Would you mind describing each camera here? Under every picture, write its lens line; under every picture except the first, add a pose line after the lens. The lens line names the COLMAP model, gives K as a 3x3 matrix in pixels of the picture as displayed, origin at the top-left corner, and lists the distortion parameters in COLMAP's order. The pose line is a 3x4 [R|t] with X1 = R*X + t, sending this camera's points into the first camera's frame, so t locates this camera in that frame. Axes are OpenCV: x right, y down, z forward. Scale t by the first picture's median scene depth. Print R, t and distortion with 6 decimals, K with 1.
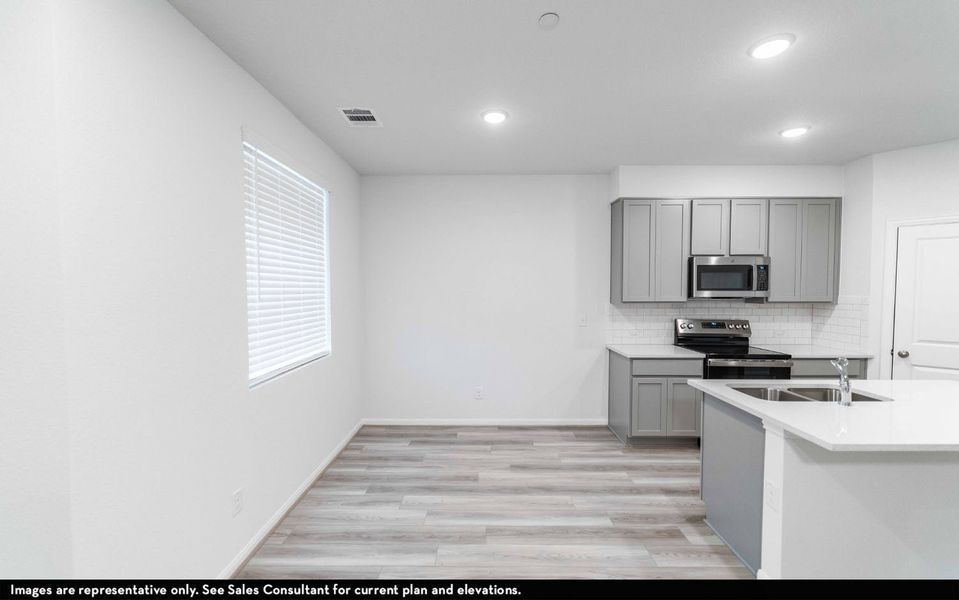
lens RADIAL K [[385.8, 0, 480.8], [0, 385.8, 303.5], [0, 0, 1]] dist [0.000235, -0.000791]
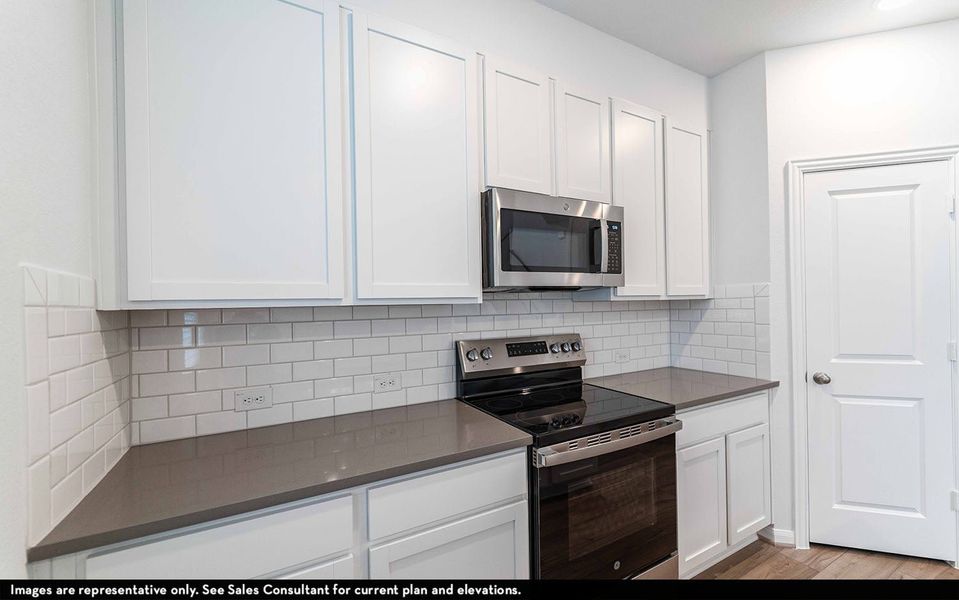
lens RADIAL K [[385.8, 0, 480.8], [0, 385.8, 303.5], [0, 0, 1]] dist [0.000235, -0.000791]
pose [[0.867486, -0.017239, 0.497163, 0.338196], [0.037735, 0.998800, -0.031209, 0.013190], [-0.496029, 0.045834, 0.867096, 0.658559]]
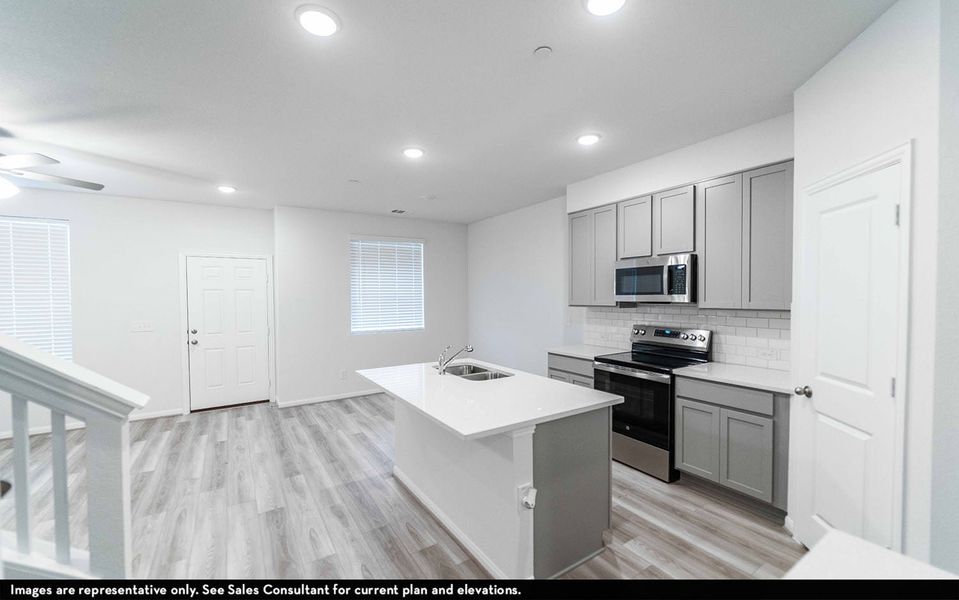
lens RADIAL K [[385.8, 0, 480.8], [0, 385.8, 303.5], [0, 0, 1]] dist [0.000235, -0.000791]
pose [[0.554411, 0.014281, -0.832120, 1.199425], [-0.022884, 0.999736, 0.001911, -0.005286], [0.831928, 0.017982, 0.554592, 0.164932]]
